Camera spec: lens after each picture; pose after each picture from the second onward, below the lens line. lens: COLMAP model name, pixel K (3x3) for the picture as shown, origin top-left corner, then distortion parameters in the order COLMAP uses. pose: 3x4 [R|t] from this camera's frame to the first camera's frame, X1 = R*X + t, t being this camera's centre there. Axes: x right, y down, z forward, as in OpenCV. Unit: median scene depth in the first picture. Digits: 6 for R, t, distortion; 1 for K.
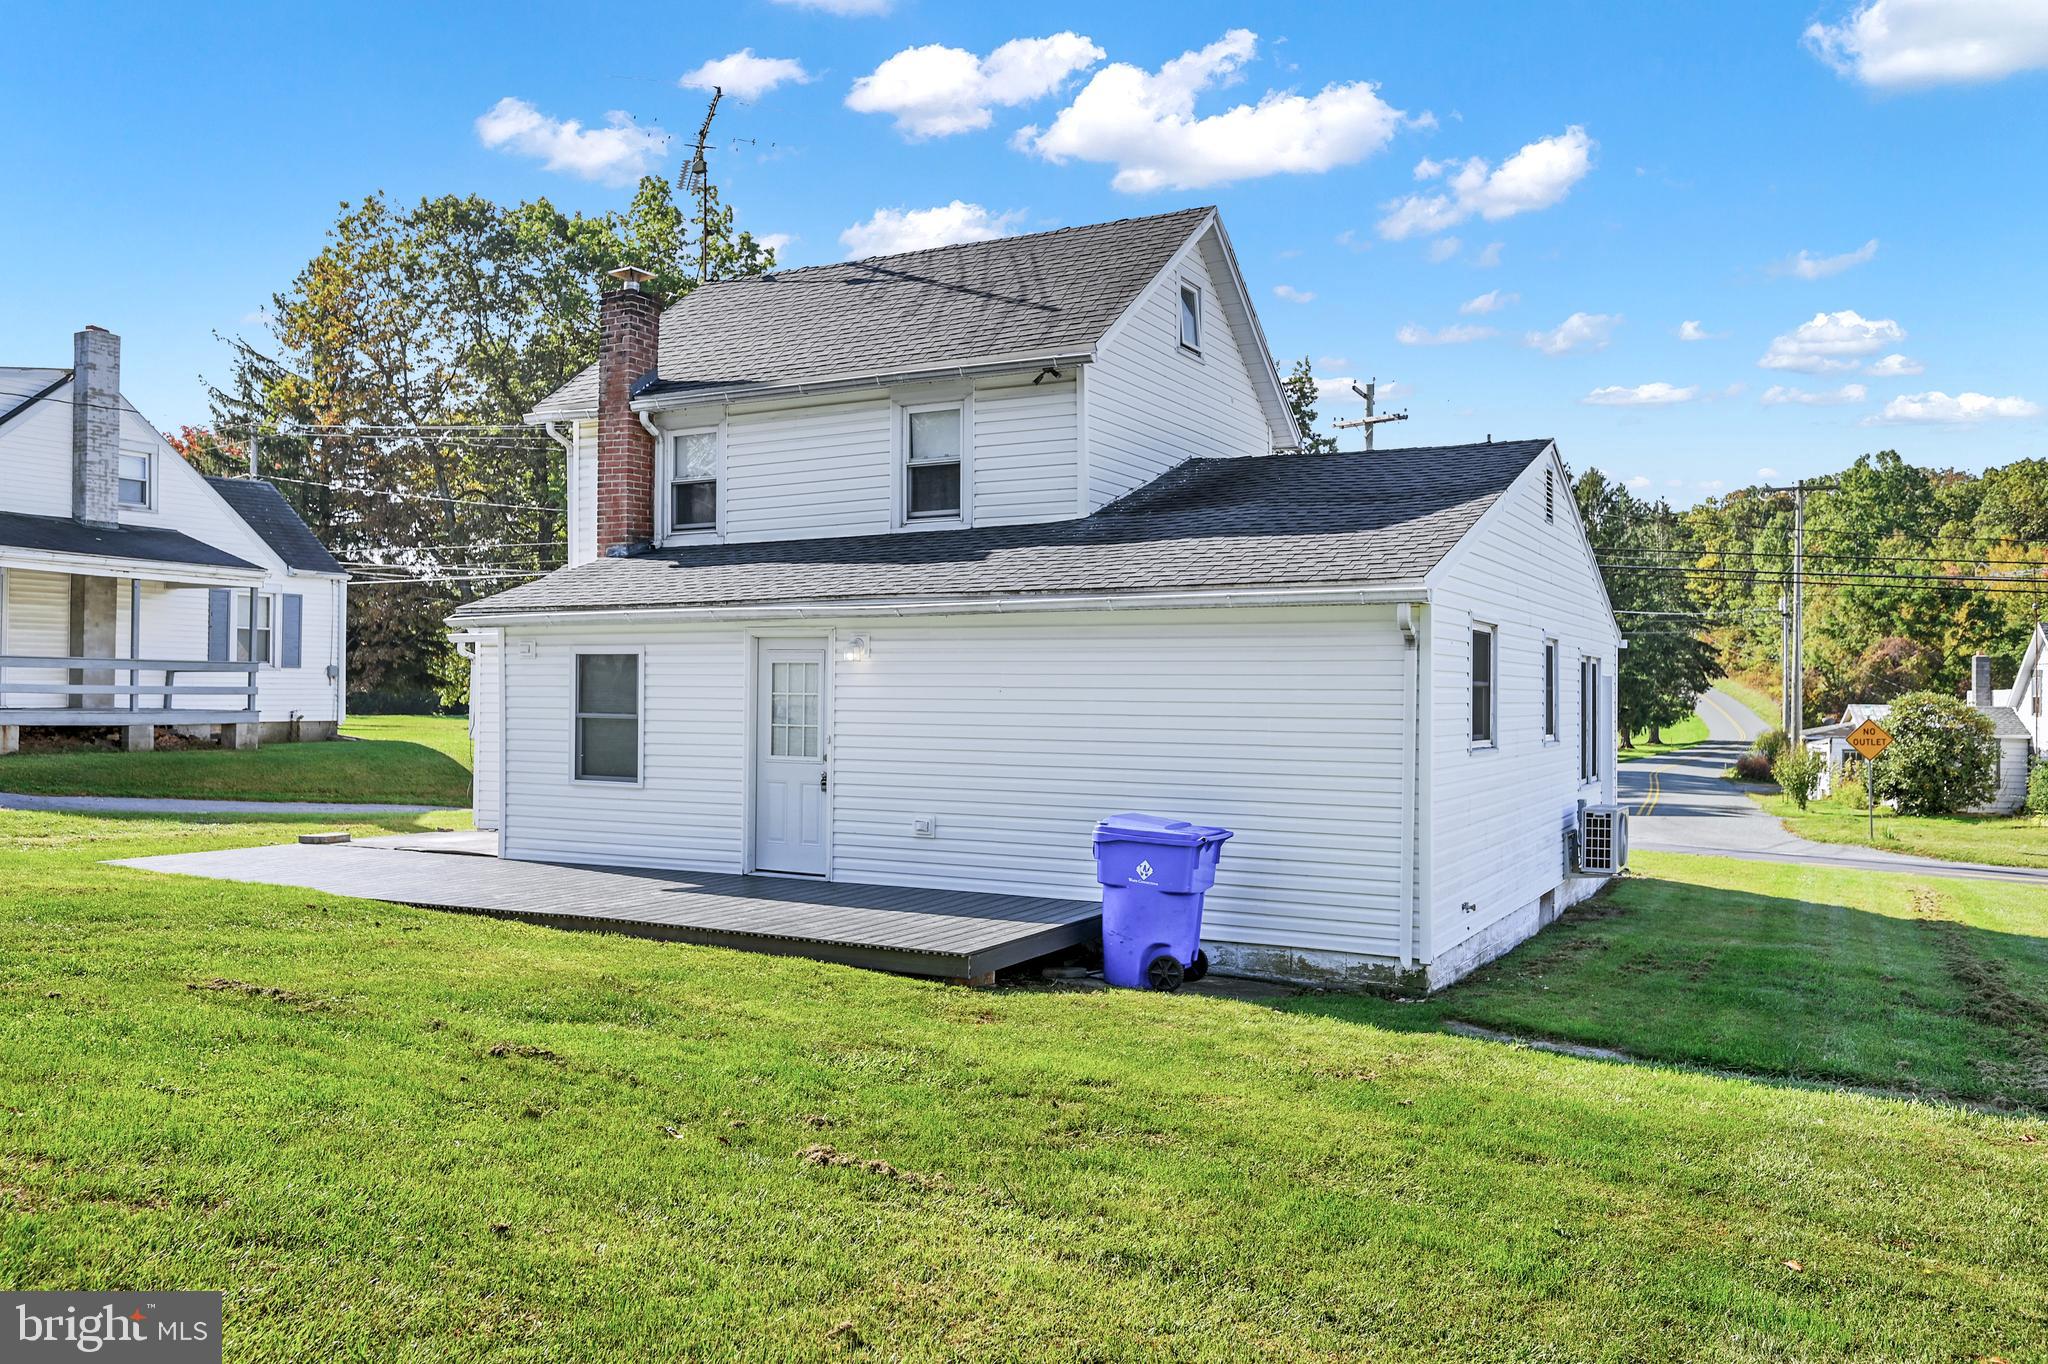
lens RADIAL K [[1533.7, 0, 1019.4], [0, 1533.7, 685.7], [0, 0, 1]] dist [-0.003433, -0.001769]
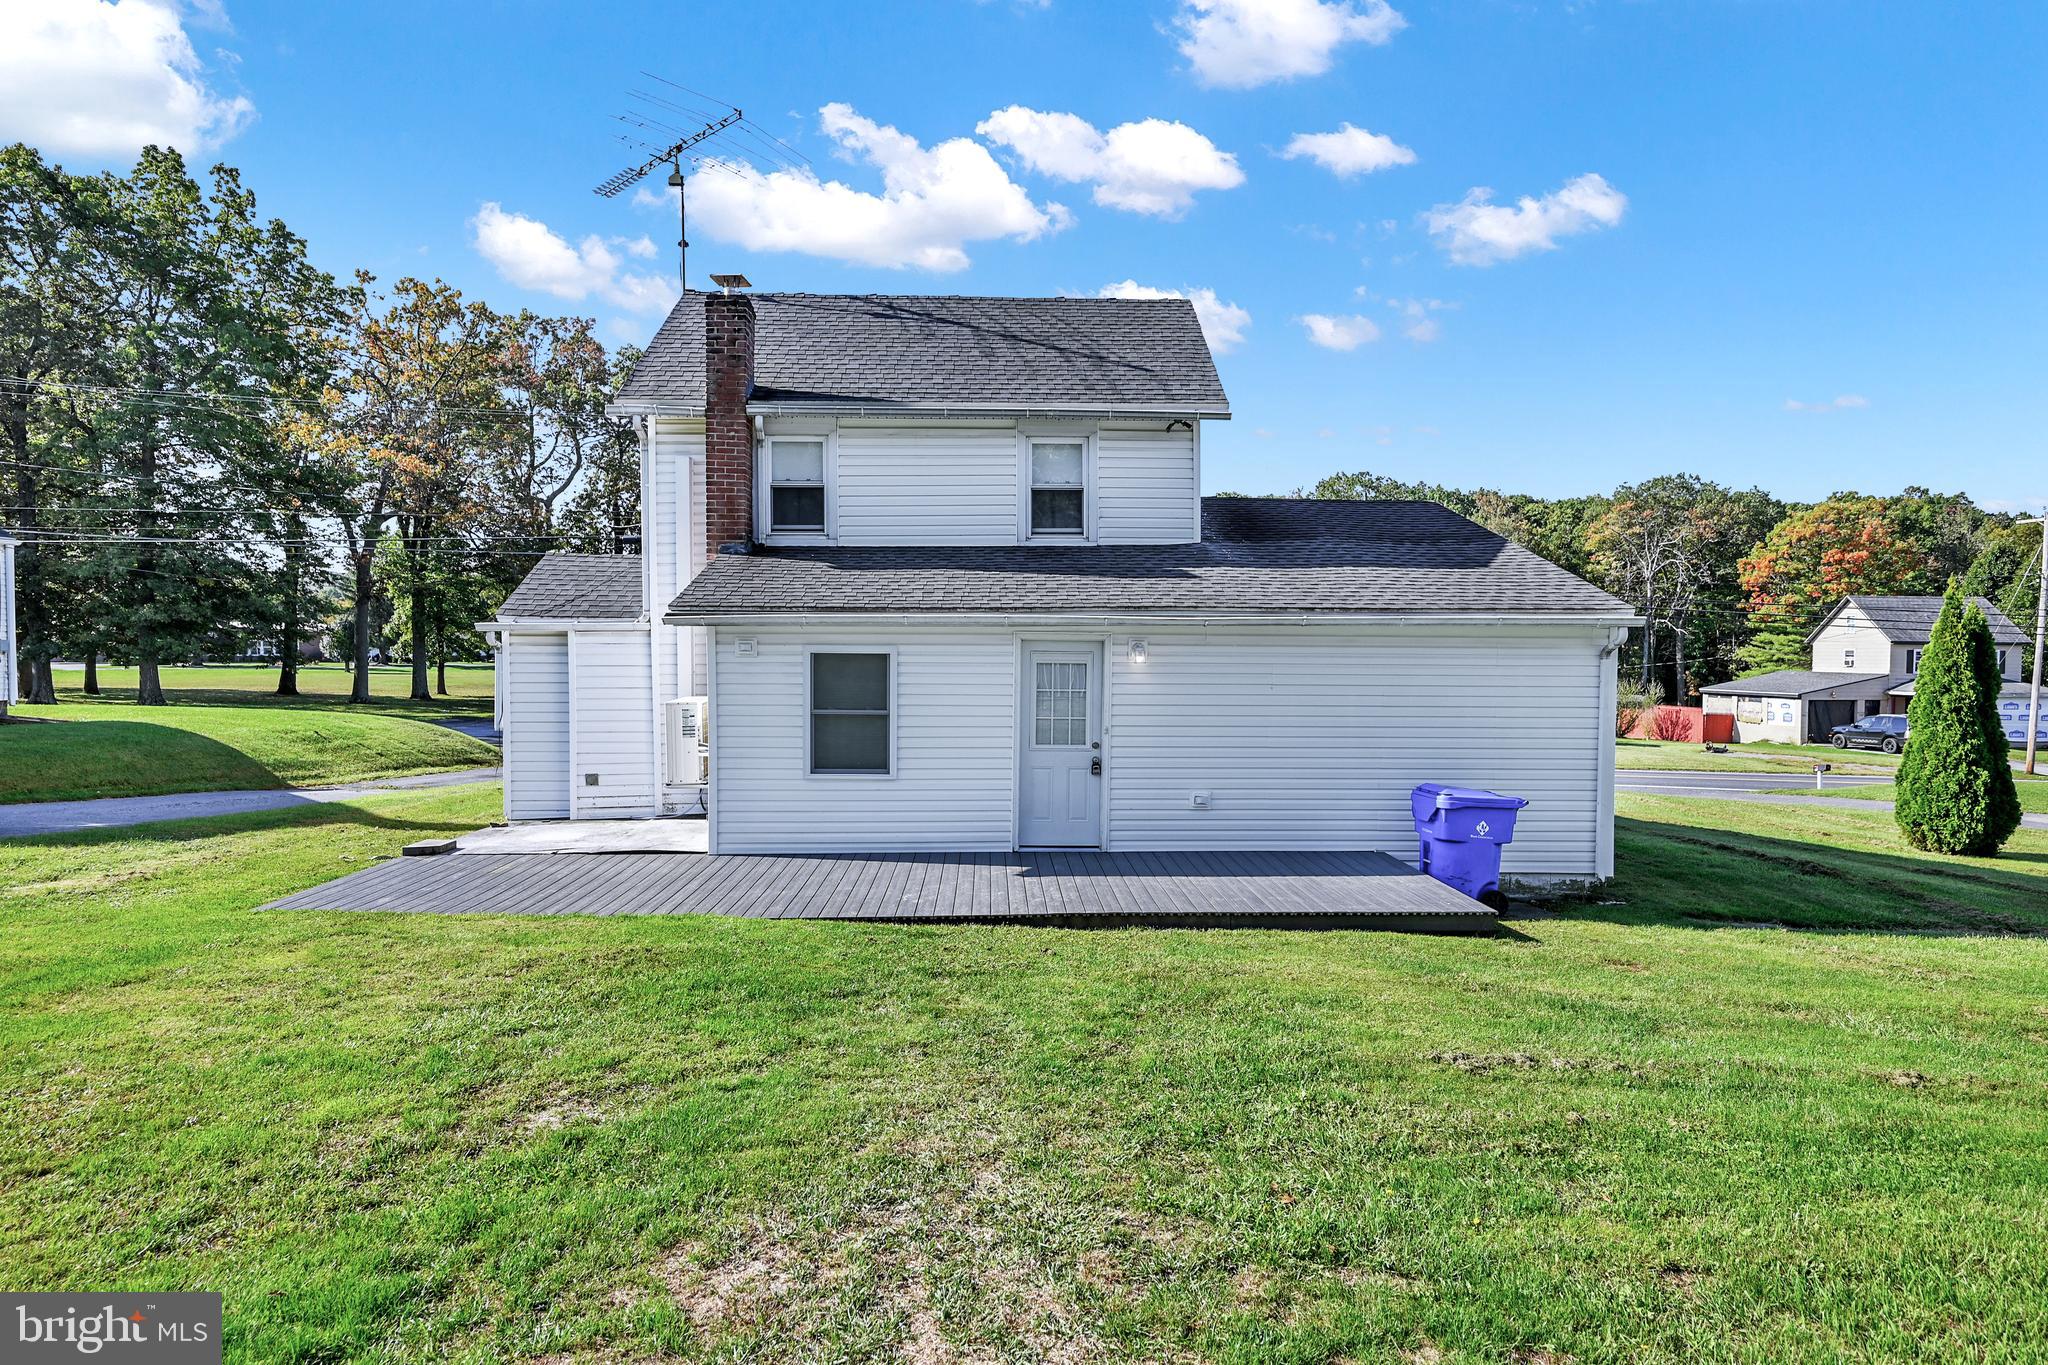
lens RADIAL K [[1115.9, 0, 1027.8], [0, 1115.9, 684.8], [0, 0, 1]] dist [-0.004293, -0.000003]
pose [[0.864623, -0.019295, 0.502050, -0.470382], [-0.001532, 0.999156, 0.041038, -0.026283], [-0.502419, -0.036252, 0.863864, 0.240218]]
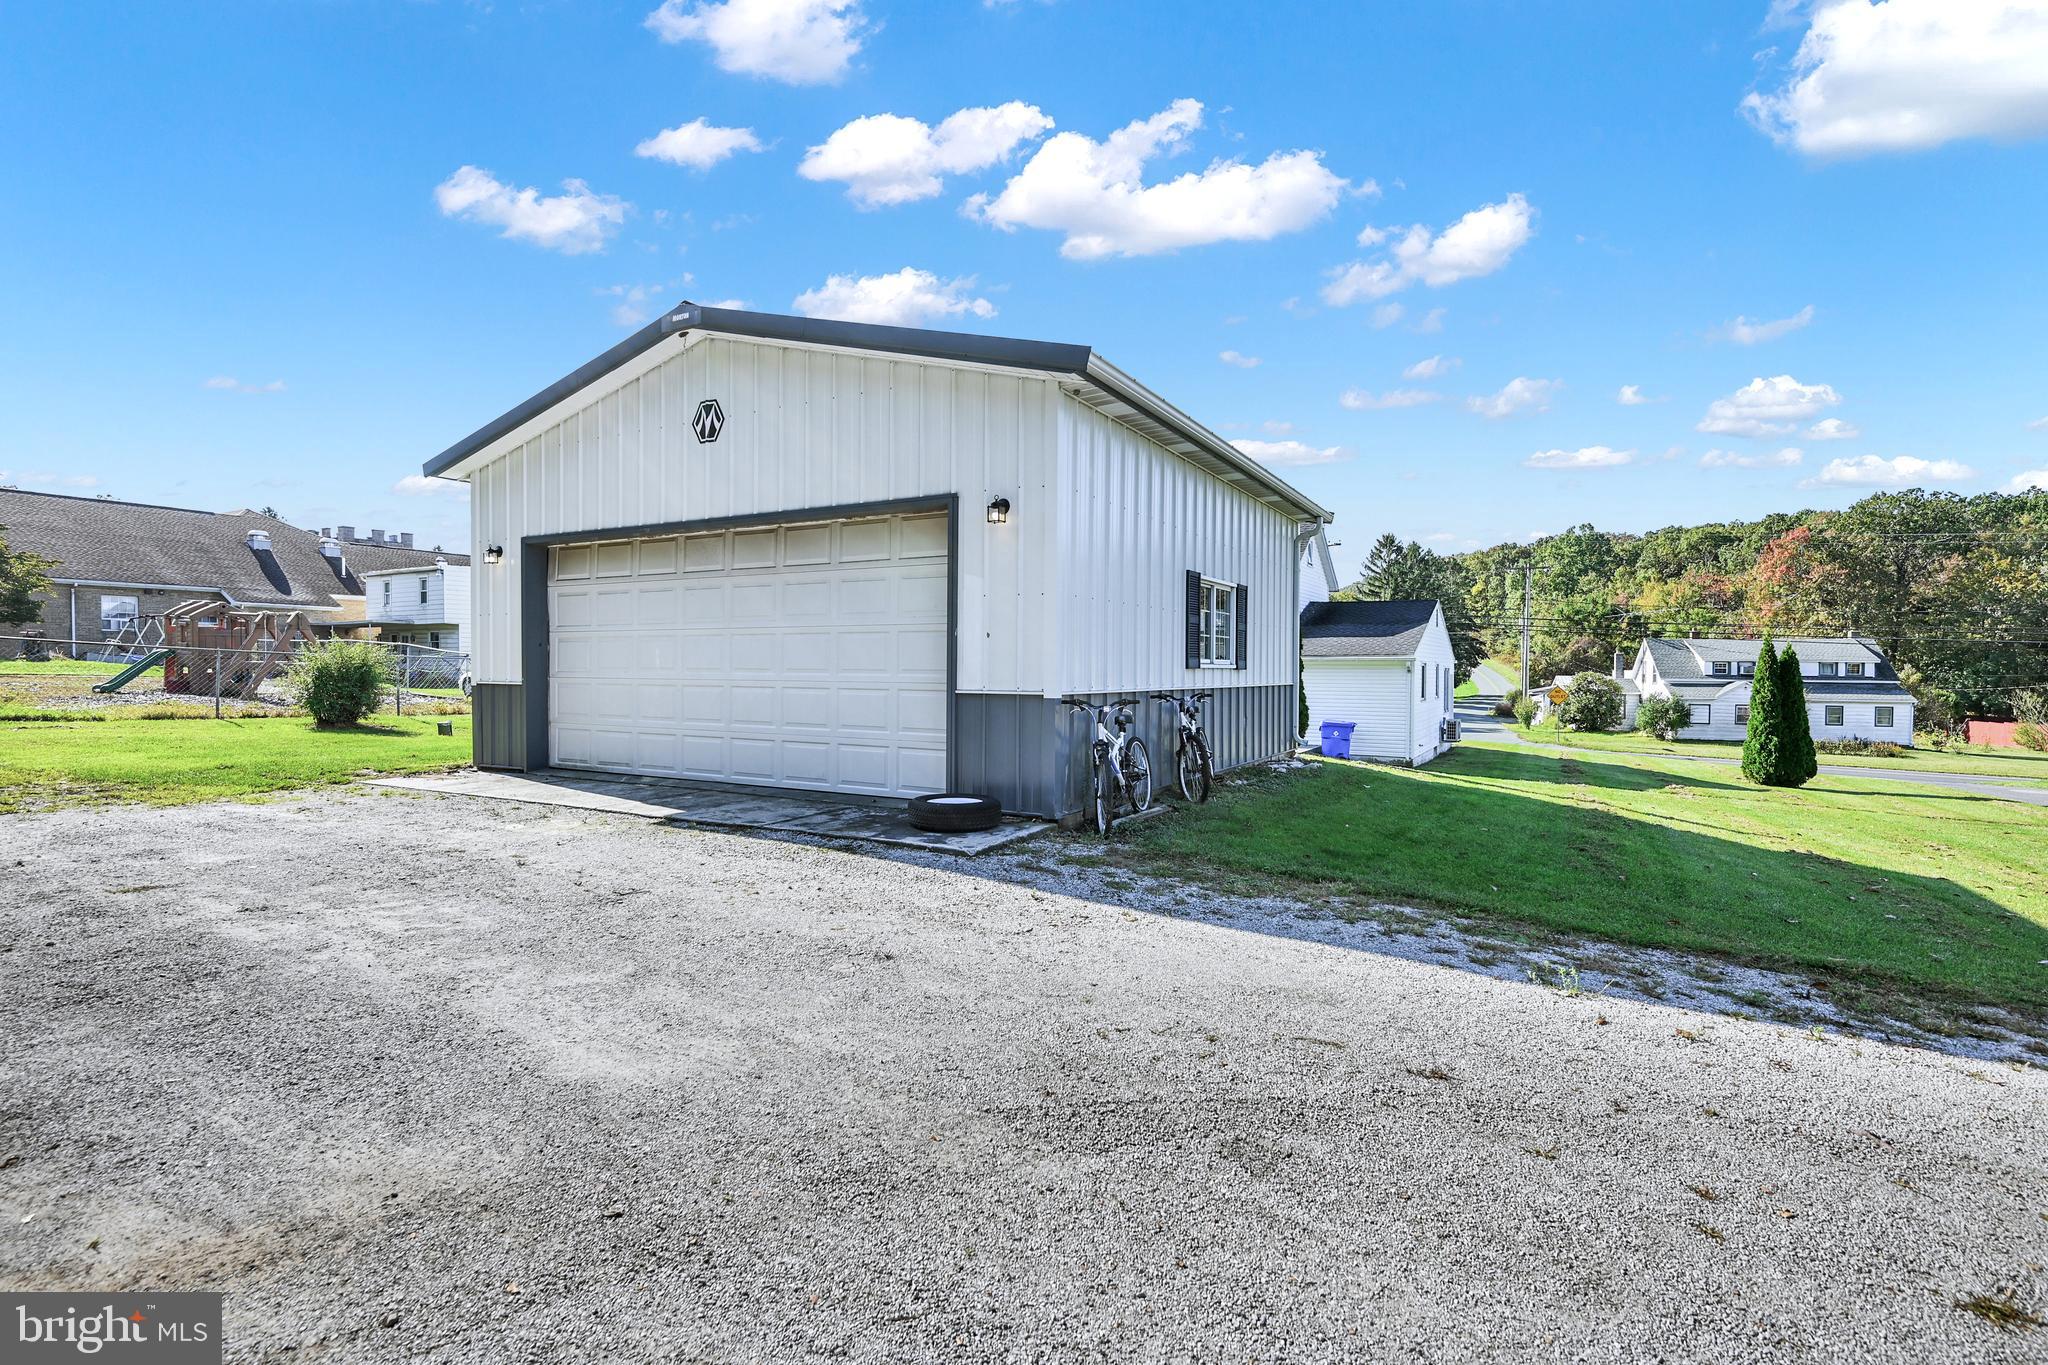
lens RADIAL K [[949.8, 0, 1020.6], [0, 949.8, 685.5], [0, 0, 1]] dist [-0.001385, 0.000242]
pose [[0.999689, -0.002856, -0.024763, -0.388215], [0.003479, 0.999678, 0.025148, -0.034605], [0.024683, -0.025227, 0.999377, -0.812721]]
